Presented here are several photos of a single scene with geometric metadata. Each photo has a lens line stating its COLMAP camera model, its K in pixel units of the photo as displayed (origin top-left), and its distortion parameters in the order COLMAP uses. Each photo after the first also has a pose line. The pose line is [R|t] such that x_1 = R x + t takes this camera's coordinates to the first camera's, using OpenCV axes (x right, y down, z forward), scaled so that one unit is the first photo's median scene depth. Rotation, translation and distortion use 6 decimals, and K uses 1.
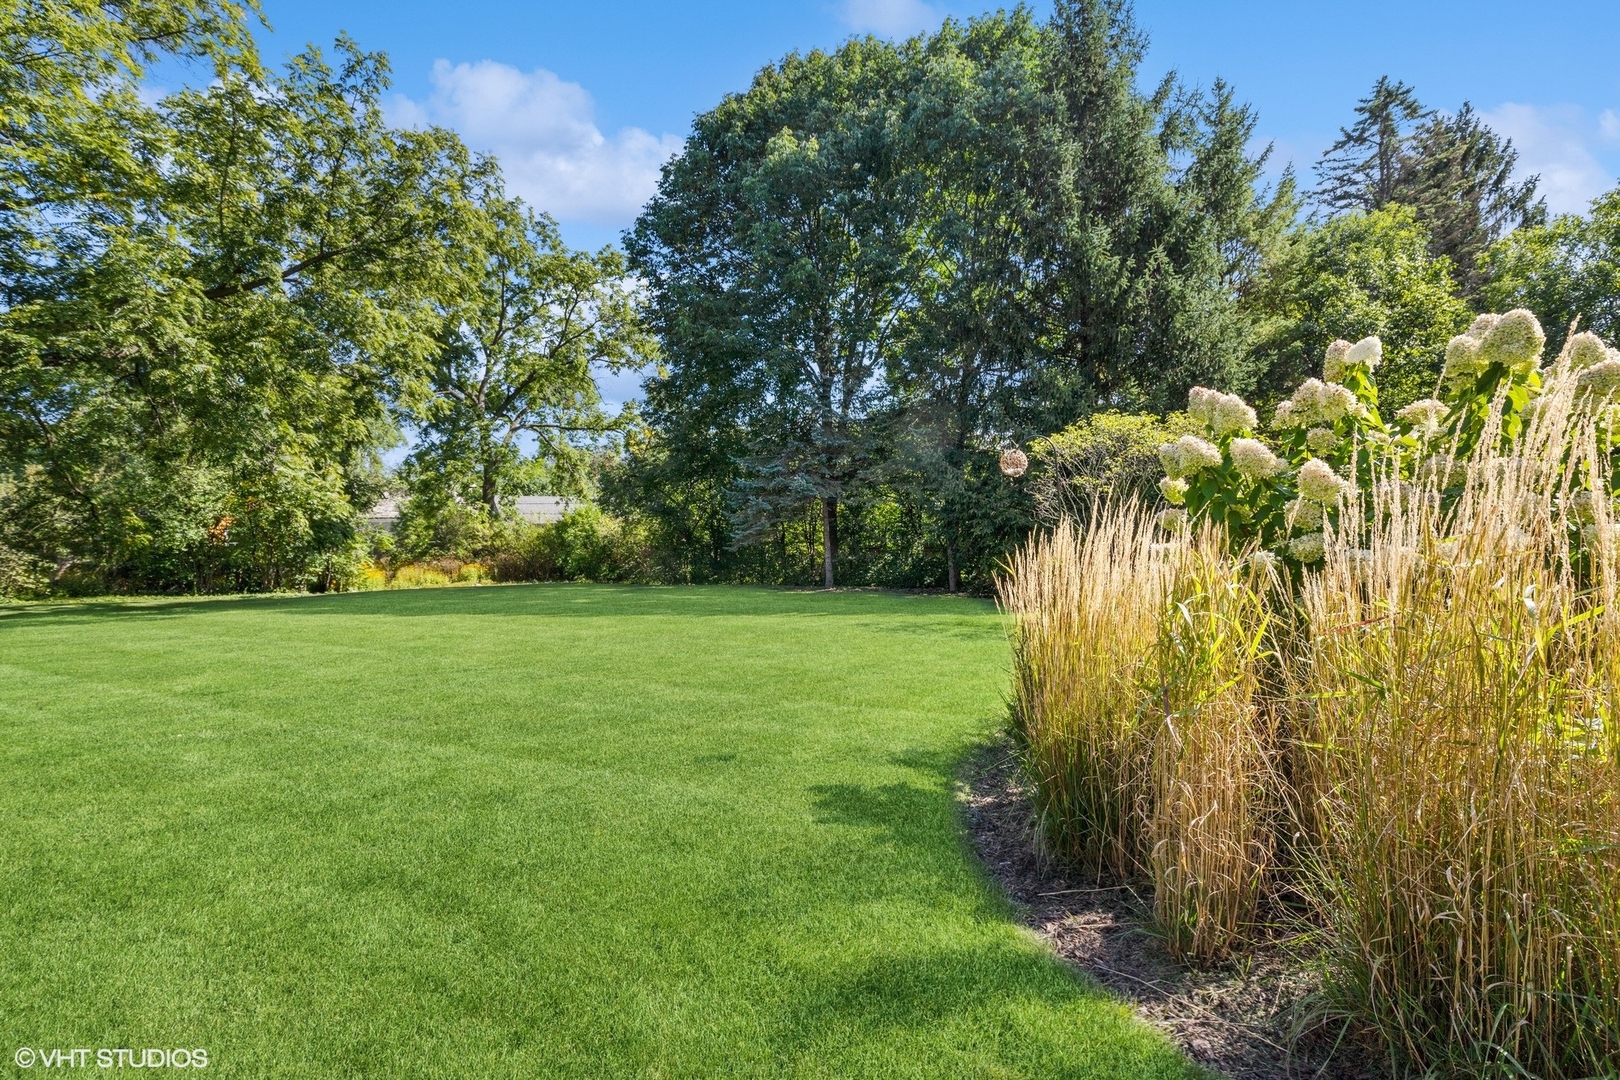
lens RADIAL K [[792.9, 0, 807.8], [0, 792.9, 537.8], [0, 0, 1]] dist [-0.002900, -0.001717]
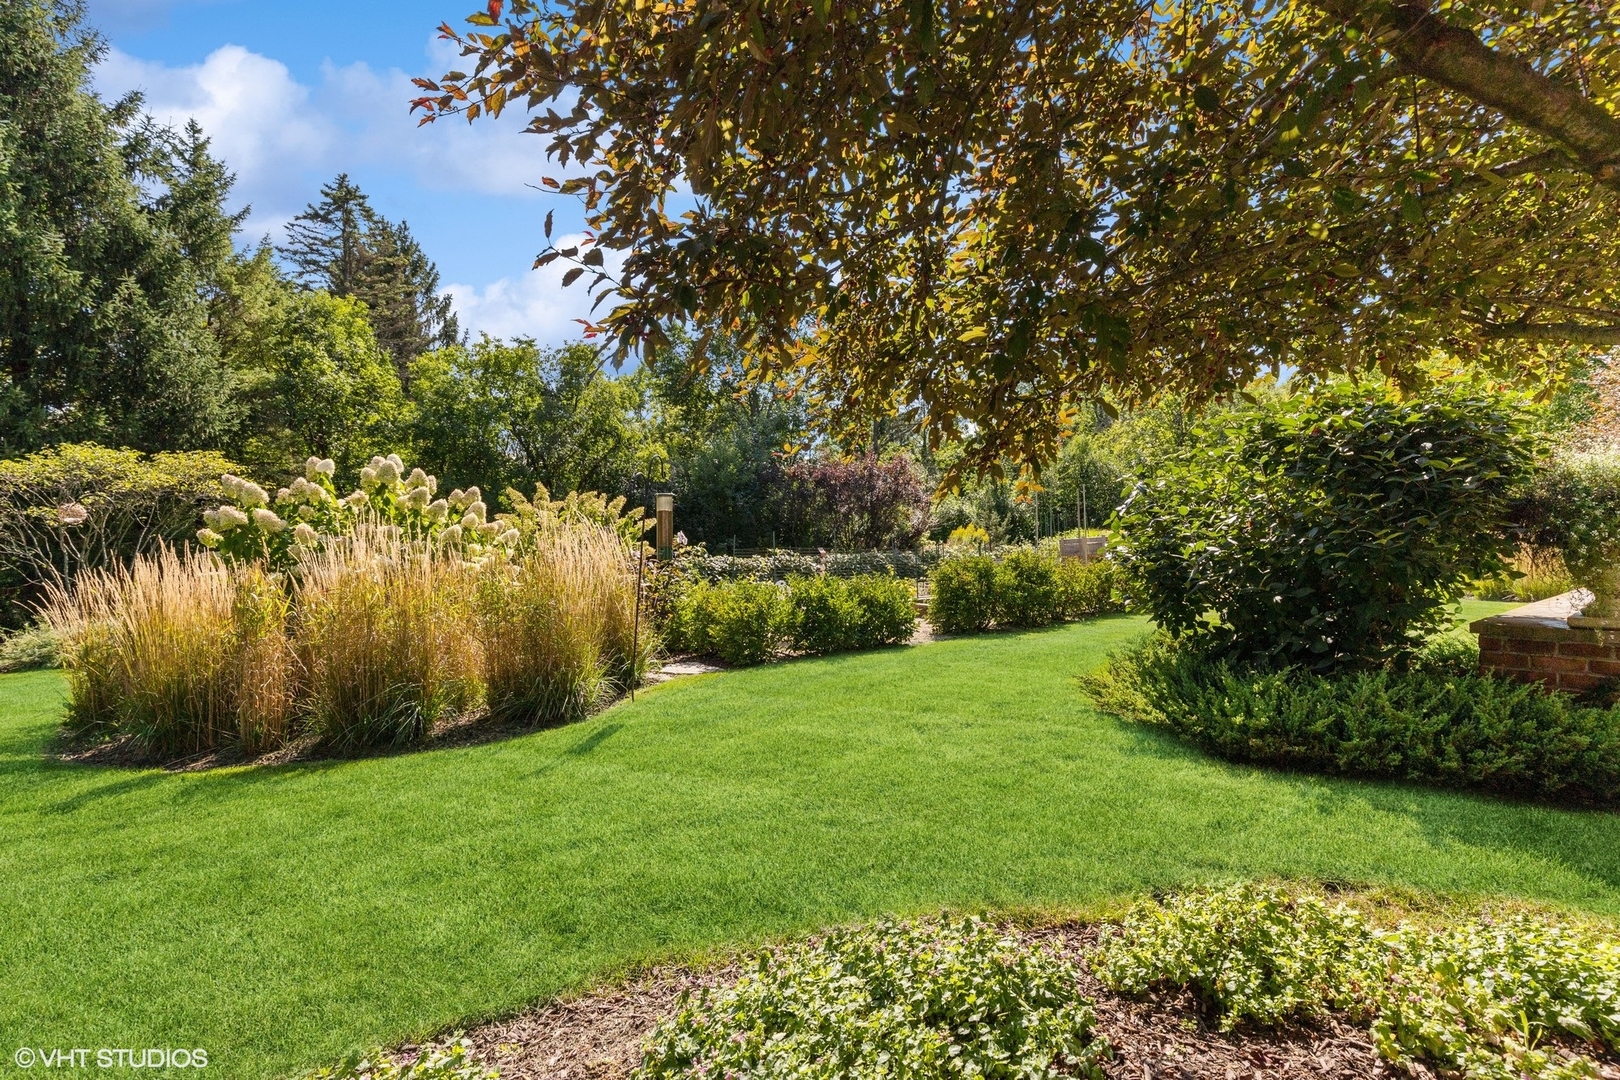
lens RADIAL K [[792.9, 0, 807.8], [0, 792.9, 537.8], [0, 0, 1]] dist [-0.002900, -0.001717]
pose [[0.414528, -0.010334, 0.909978, -0.102875], [0.040525, 0.999153, -0.007113, -0.000277], [-0.909134, 0.039825, 0.414596, -0.155418]]
